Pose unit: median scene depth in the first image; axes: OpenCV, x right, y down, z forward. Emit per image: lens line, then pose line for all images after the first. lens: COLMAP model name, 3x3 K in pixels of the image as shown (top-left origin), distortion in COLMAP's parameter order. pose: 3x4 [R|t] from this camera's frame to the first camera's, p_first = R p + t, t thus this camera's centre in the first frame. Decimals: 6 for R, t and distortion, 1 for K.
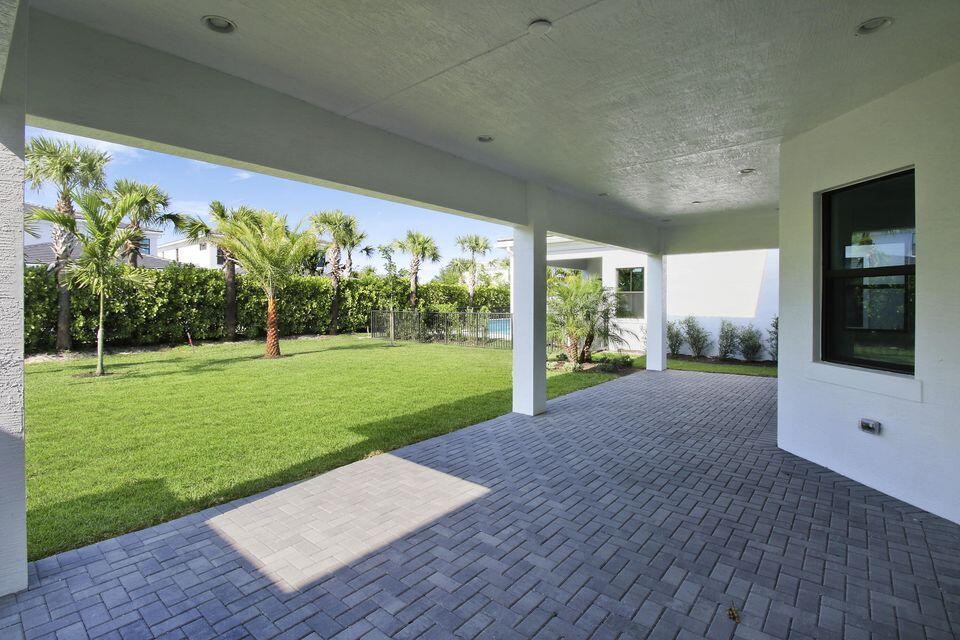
lens RADIAL K [[454.8, 0, 482.0], [0, 454.8, 309.5], [0, 0, 1]] dist [-0.002627, -0.000039]
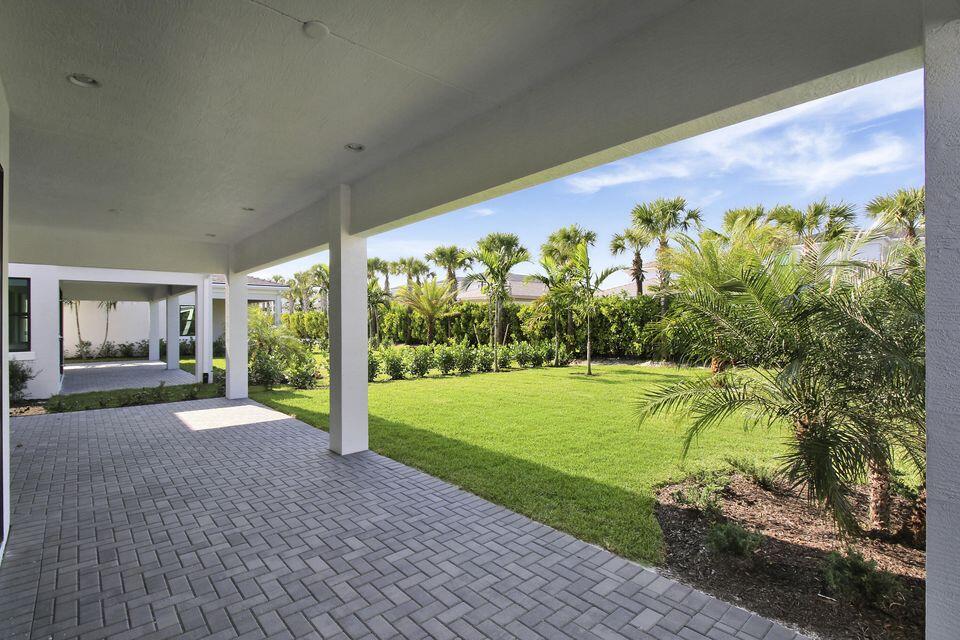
lens RADIAL K [[463.2, 0, 480.0], [0, 463.2, 320.0], [0, 0, 1]] dist [0.003212, 0.000533]
pose [[-0.195781, -0.004789, -0.980636, 0.328607], [-0.010687, 0.999939, -0.002750, -0.009604], [0.980589, 0.009942, -0.195820, 0.503130]]
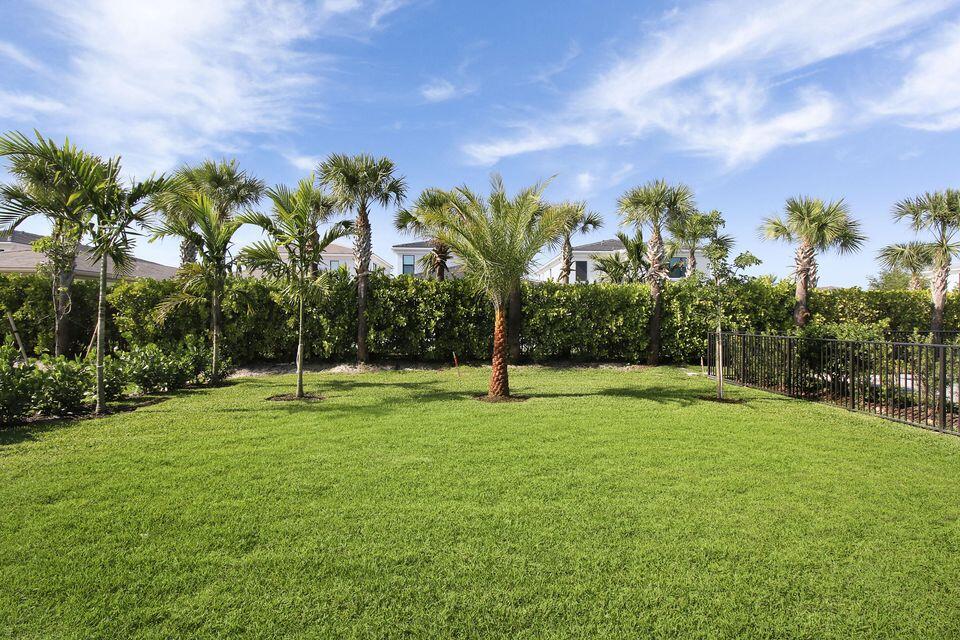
lens RADIAL K [[437.3, 0, 480.0], [0, 437.3, 320.0], [0, 0, 1]] dist [-0.024349, -0.000324]
pose [[0.653200, 0.008316, -0.757140, 0.003690], [-0.022166, 0.999721, -0.008142, -0.002089], [0.756861, 0.022101, 0.653202, 0.380232]]
